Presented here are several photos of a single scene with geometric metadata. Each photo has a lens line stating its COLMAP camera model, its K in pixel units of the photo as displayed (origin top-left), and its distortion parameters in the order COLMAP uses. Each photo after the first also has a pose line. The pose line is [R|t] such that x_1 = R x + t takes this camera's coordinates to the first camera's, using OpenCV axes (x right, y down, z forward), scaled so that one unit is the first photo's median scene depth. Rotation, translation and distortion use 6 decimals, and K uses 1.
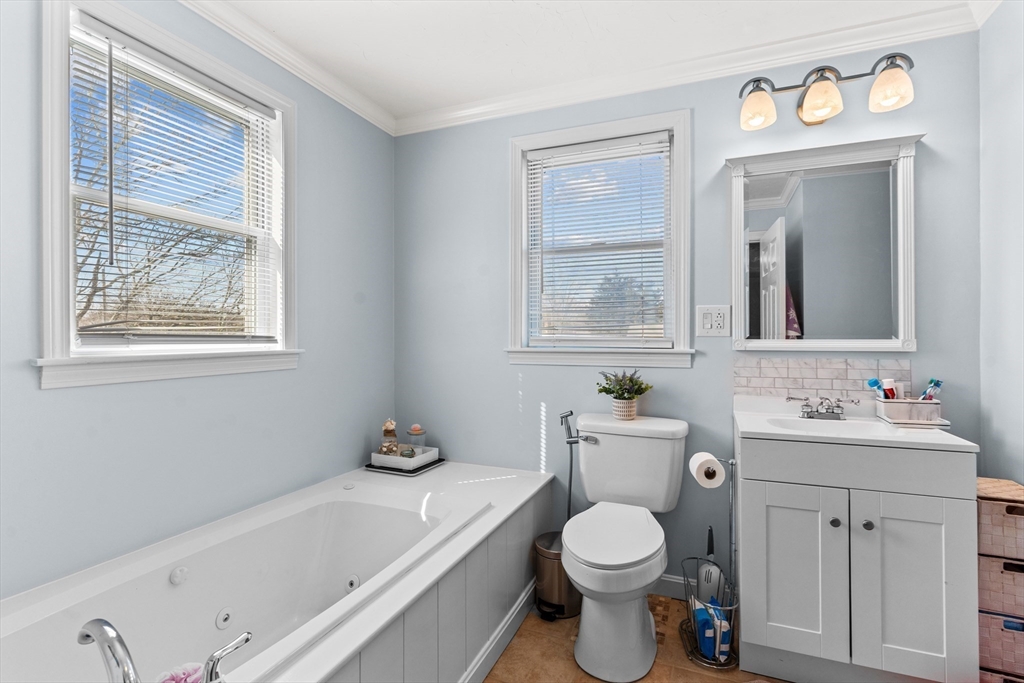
lens RADIAL K [[490.9, 0, 515.8], [0, 490.9, 338.4], [0, 0, 1]] dist [-0.001474, -0.000140]
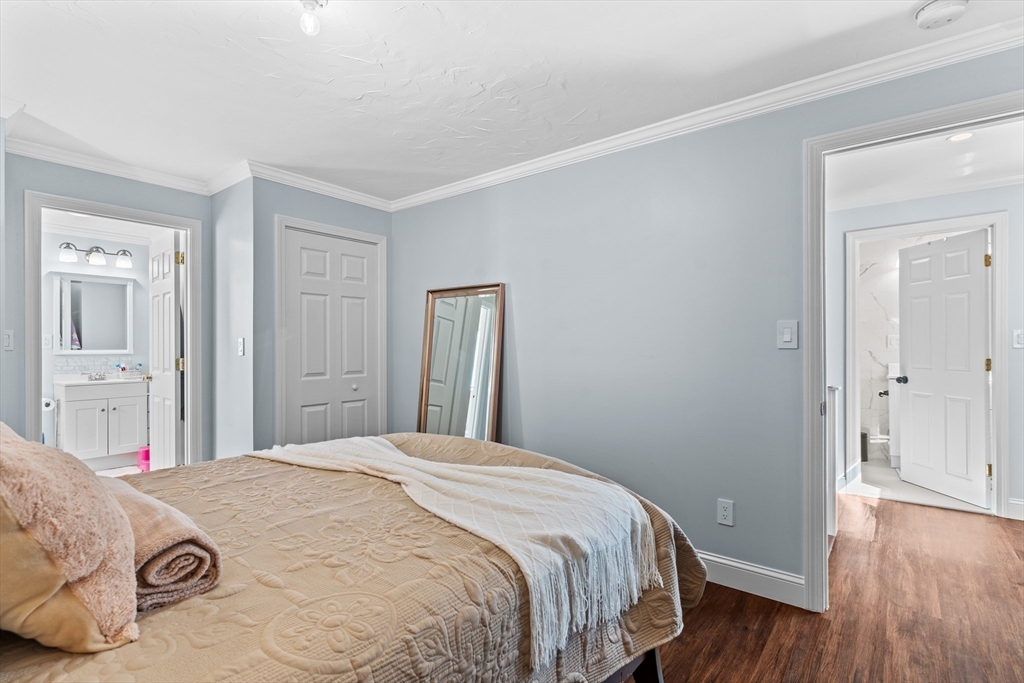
lens RADIAL K [[490.9, 0, 515.8], [0, 490.9, 338.4], [0, 0, 1]] dist [-0.001474, -0.000140]
pose [[0.279046, 0.011344, 0.960211, -1.245347], [0.007633, 0.999872, -0.014031, -0.005471], [-0.960247, 0.011245, 0.278923, -1.846869]]
